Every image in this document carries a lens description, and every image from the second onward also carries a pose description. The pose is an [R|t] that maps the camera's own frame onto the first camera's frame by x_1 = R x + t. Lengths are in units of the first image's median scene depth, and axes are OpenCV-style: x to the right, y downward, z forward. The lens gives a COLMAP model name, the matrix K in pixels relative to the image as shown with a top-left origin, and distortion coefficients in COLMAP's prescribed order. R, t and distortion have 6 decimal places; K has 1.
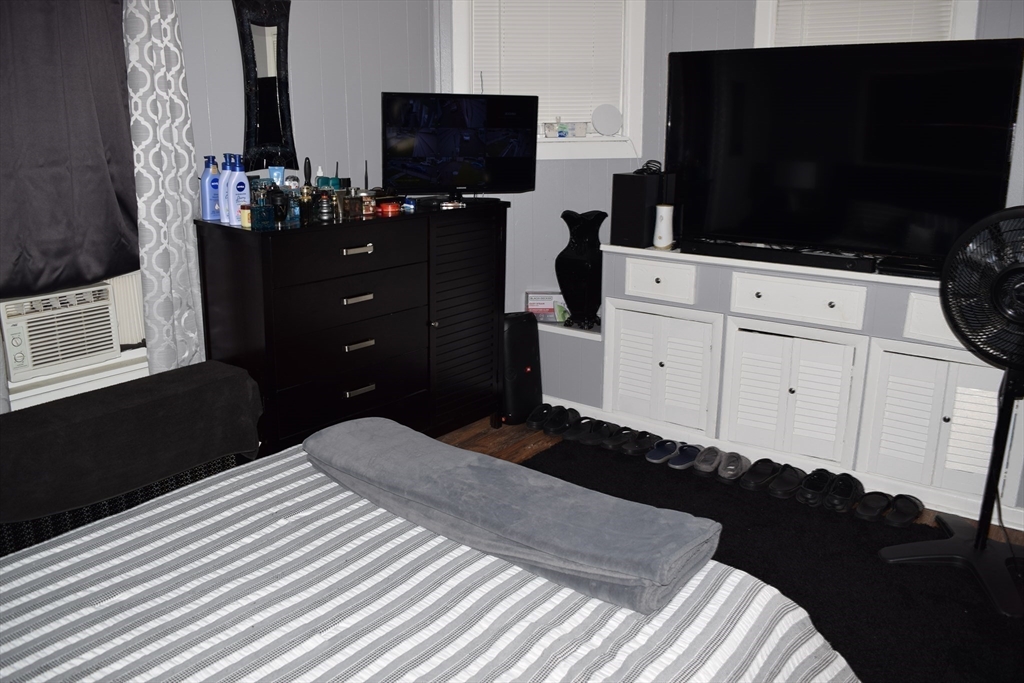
lens RADIAL K [[804.7, 0, 509.5], [0, 804.7, 339.9], [0, 0, 1]] dist [-0.093911, 0.021885]
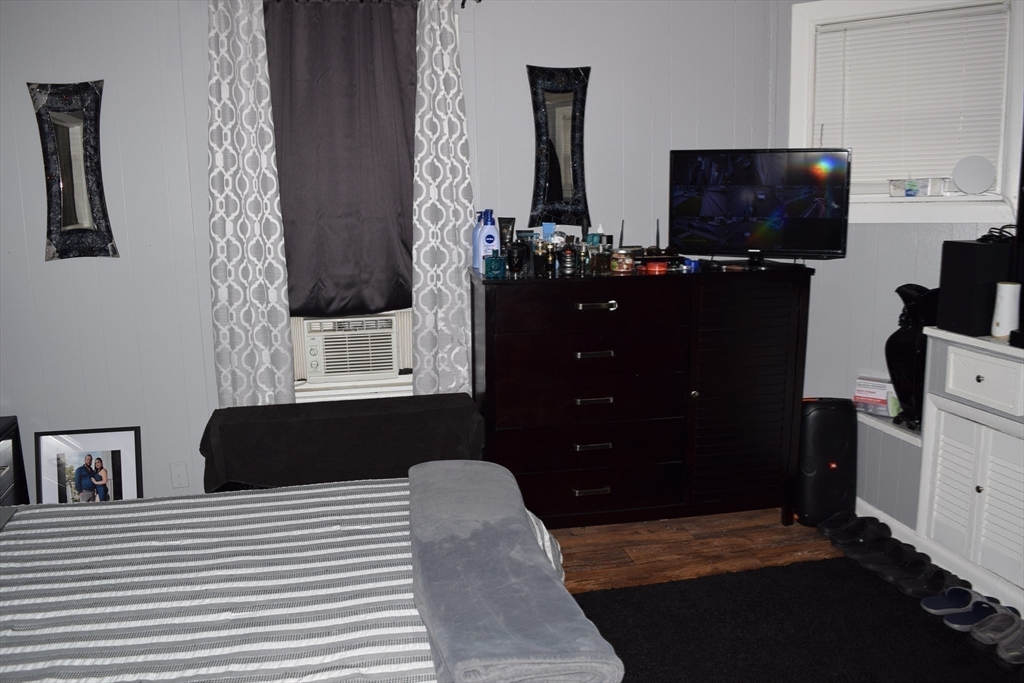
lens RADIAL K [[804.7, 0, 510.6], [0, 804.7, 338.9], [0, 0, 1]] dist [-0.093911, 0.021885]
pose [[0.753188, 0.098938, -0.650322, 0.345919], [-0.152877, 0.987883, -0.026765, -0.024639], [0.639794, 0.119579, 0.759187, 0.152012]]
